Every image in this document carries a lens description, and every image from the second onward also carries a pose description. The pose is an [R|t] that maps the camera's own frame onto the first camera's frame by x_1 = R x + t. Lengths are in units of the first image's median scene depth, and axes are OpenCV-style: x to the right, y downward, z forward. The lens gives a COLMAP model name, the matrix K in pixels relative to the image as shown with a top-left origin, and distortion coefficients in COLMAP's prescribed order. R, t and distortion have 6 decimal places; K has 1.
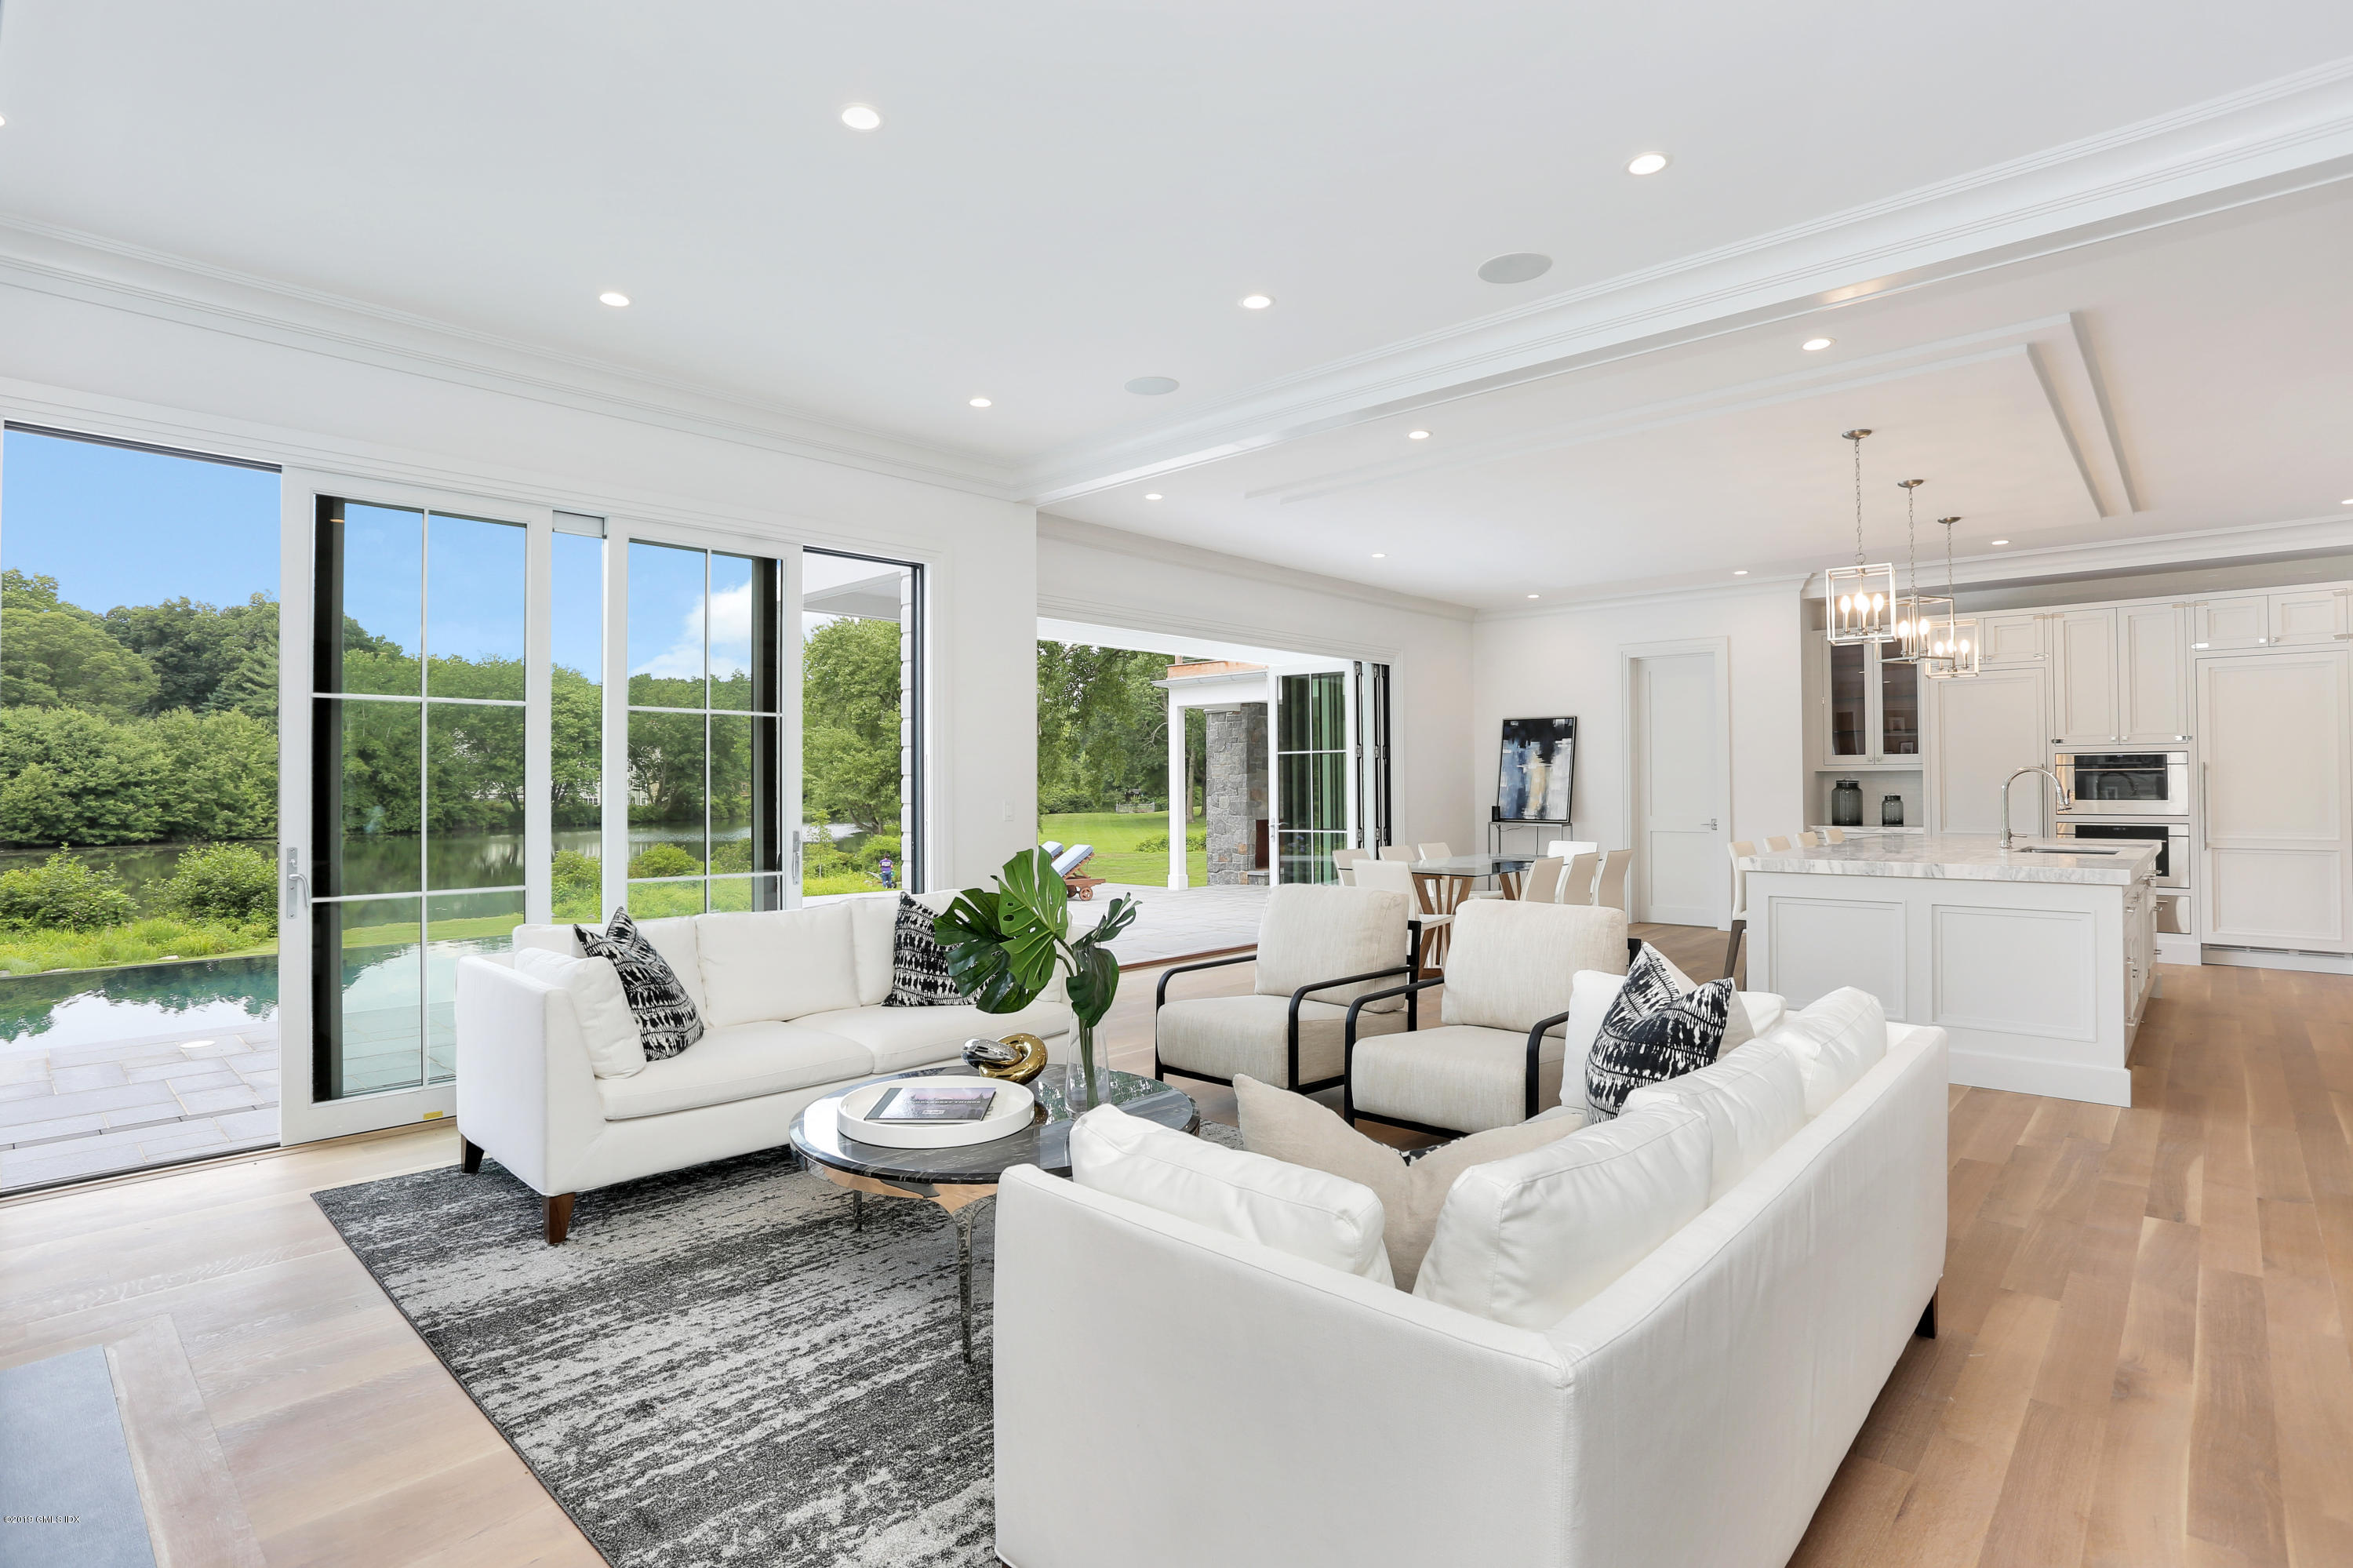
lens RADIAL K [[1148.9, 0, 1122.4], [0, 1148.9, 777.5], [0, 0, 1]] dist [-0.017277, 0.010027]
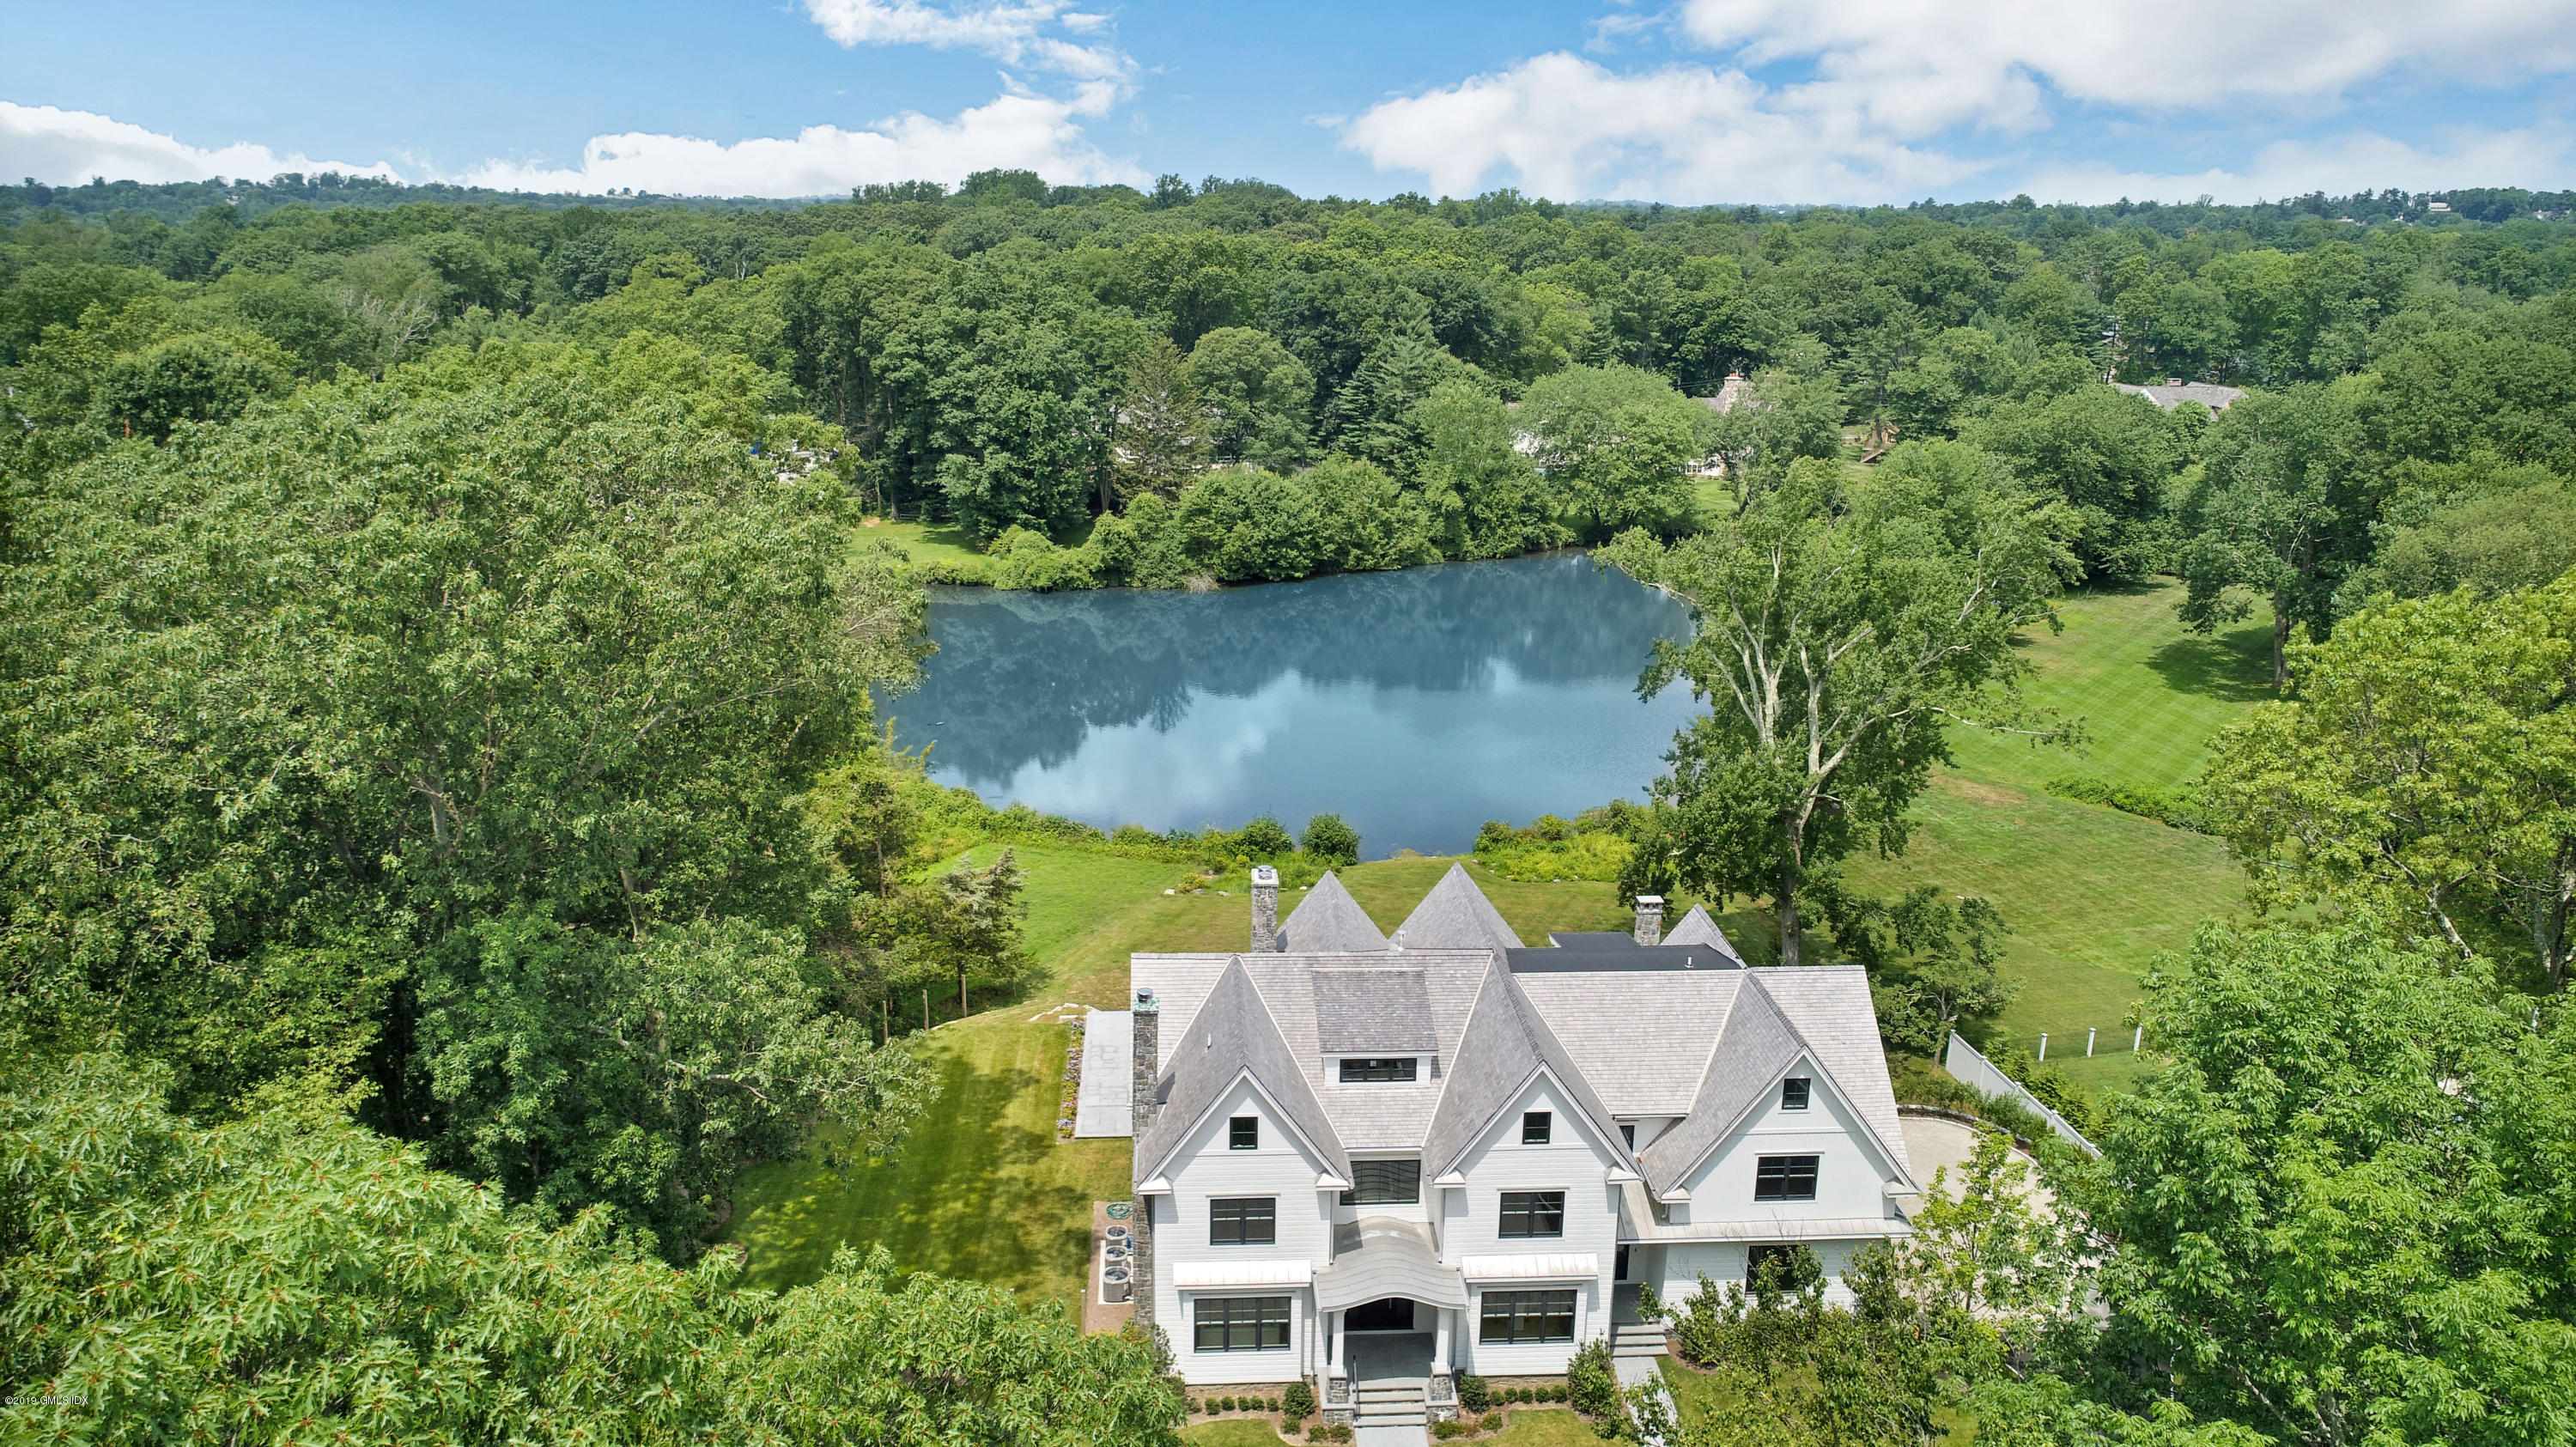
lens RADIAL K [[1753.3, 0, 1275.9], [0, 1753.3, 706.9], [0, 0, 1]] dist [-0.000746, -0.002007]
pose [[0.746827, 0.187025, -0.638178, 0.382827], [-0.005451, 0.961329, 0.275349, -0.346978], [0.664996, -0.202160, 0.718966, -0.441680]]
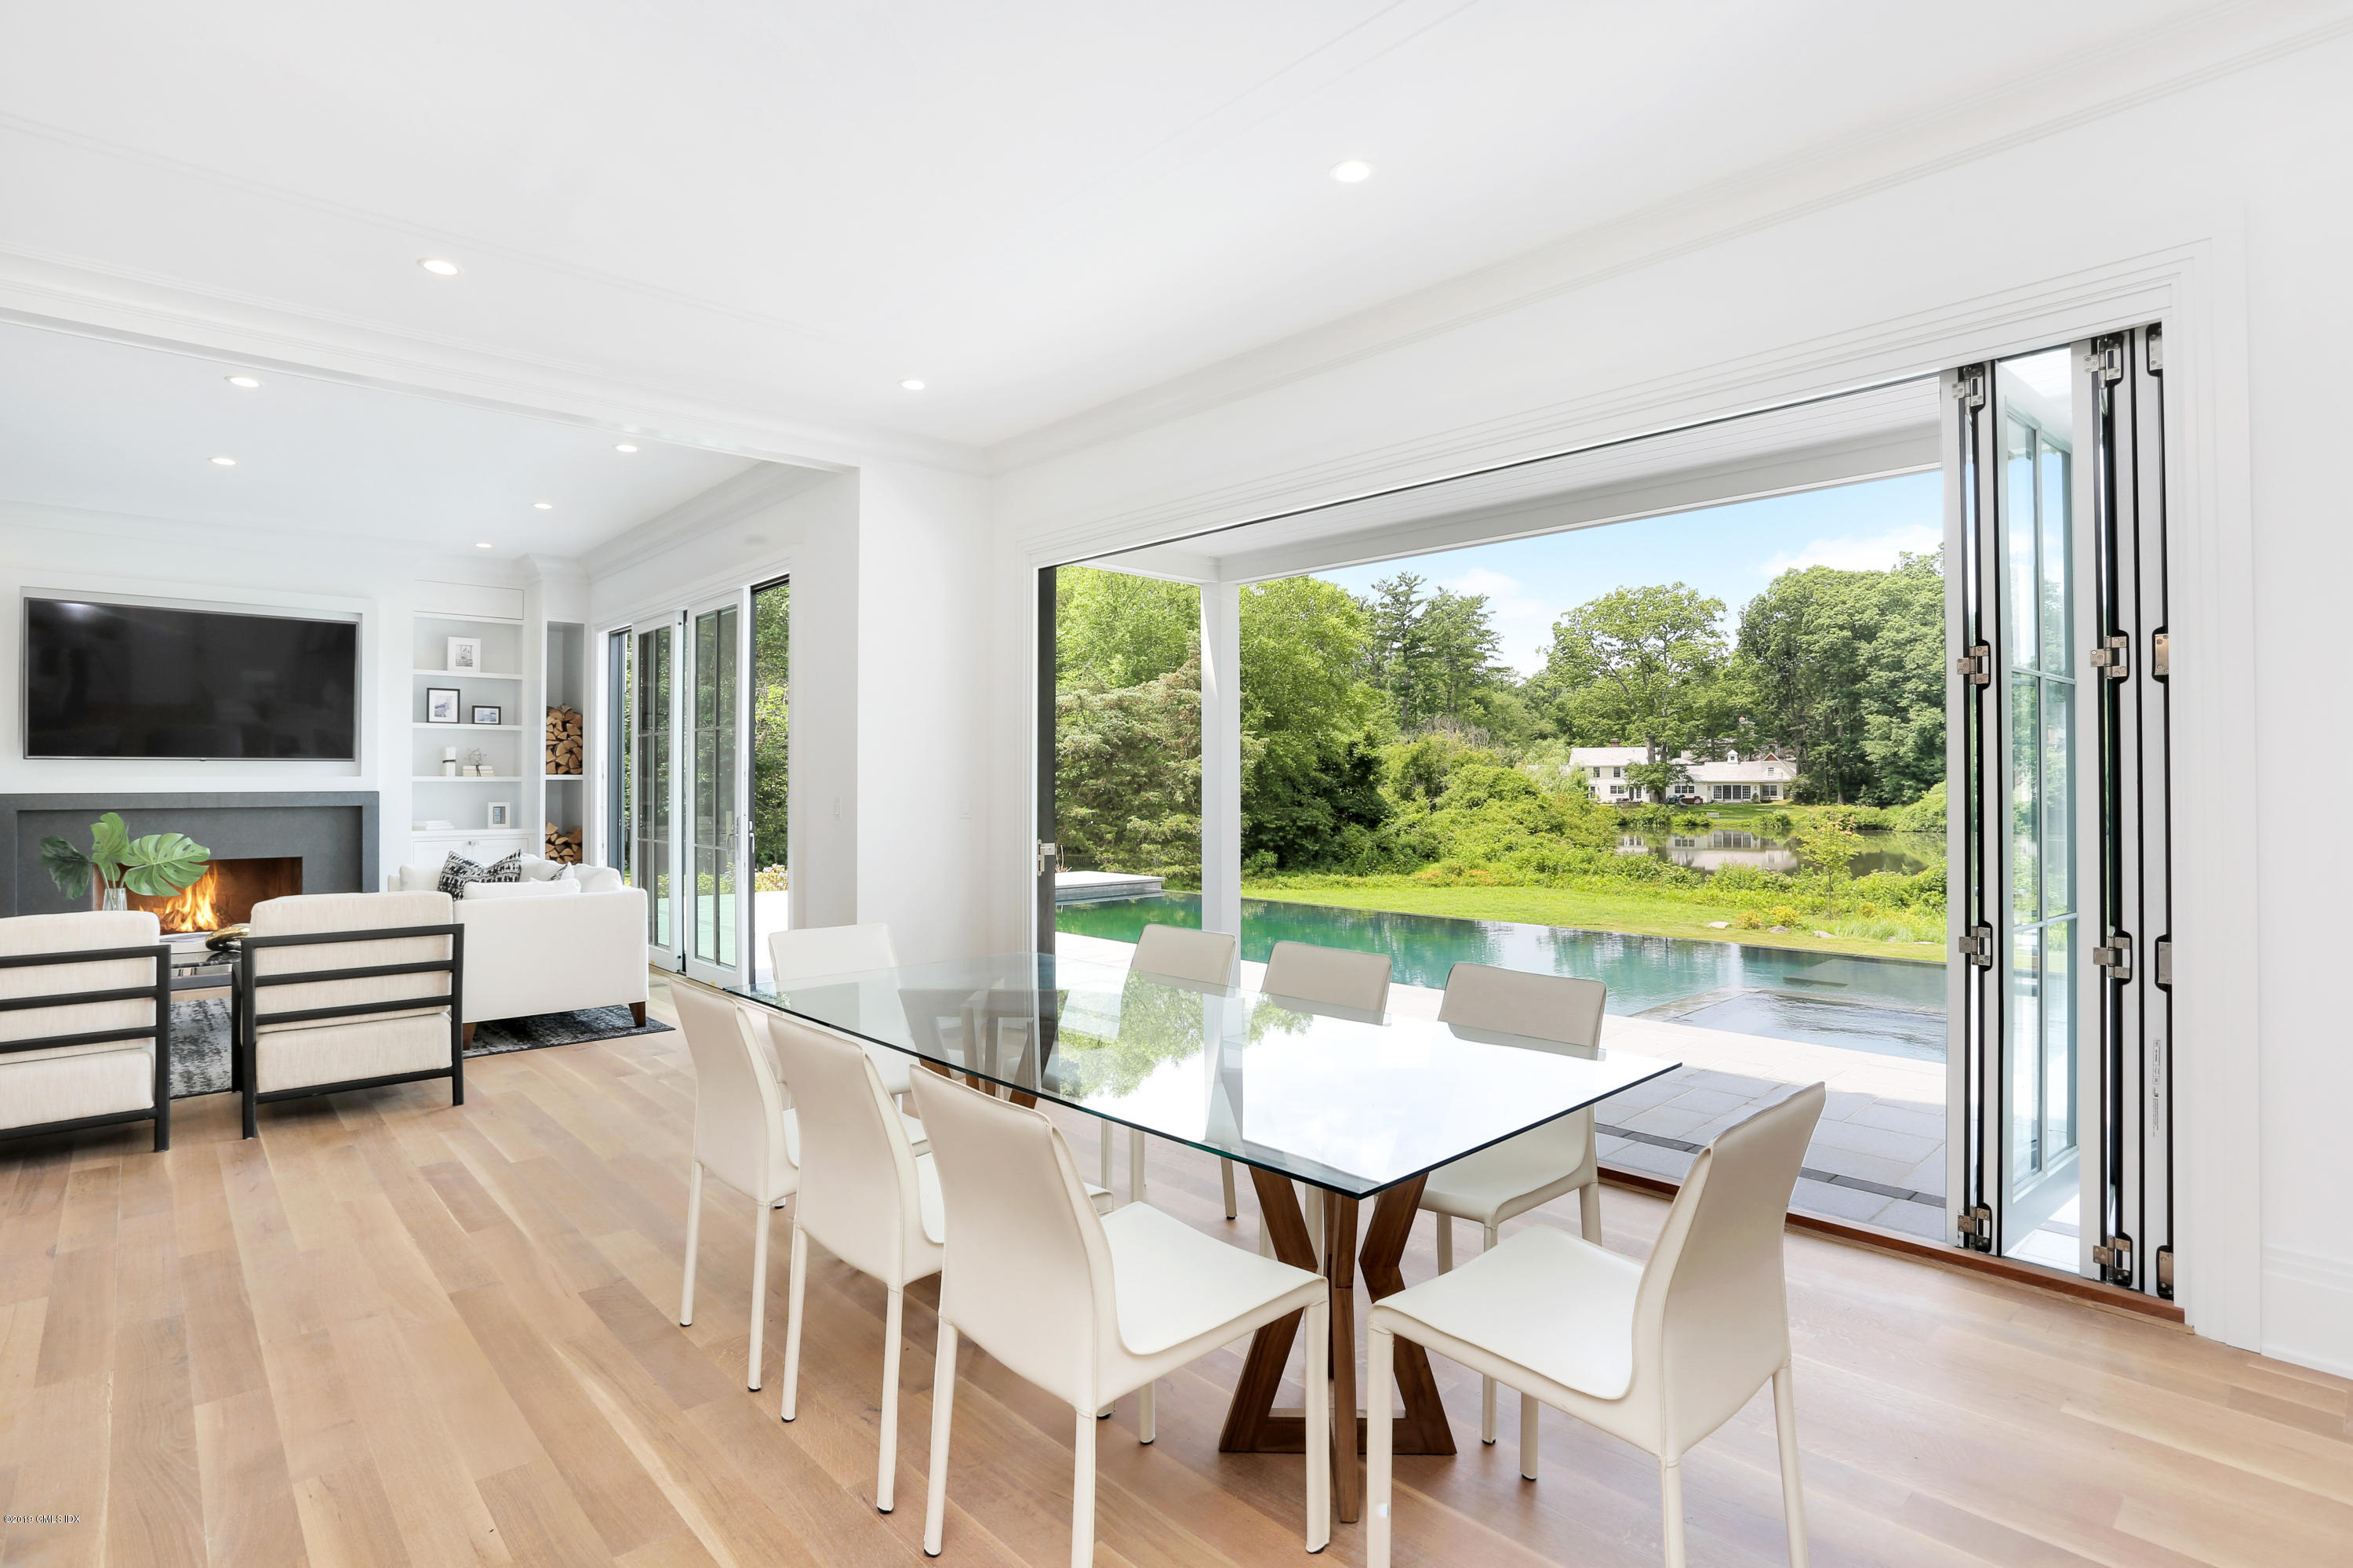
lens RADIAL K [[1165.5, 0, 1188.9], [0, 1165.5, 761.2], [0, 0, 1]] dist [-0.047780, 0.017275]
pose [[-0.019996, -0.016888, -0.999657, 0.054627], [0.010639, 0.999797, -0.017103, 0.000871], [0.999743, -0.010978, -0.019812, 0.084489]]
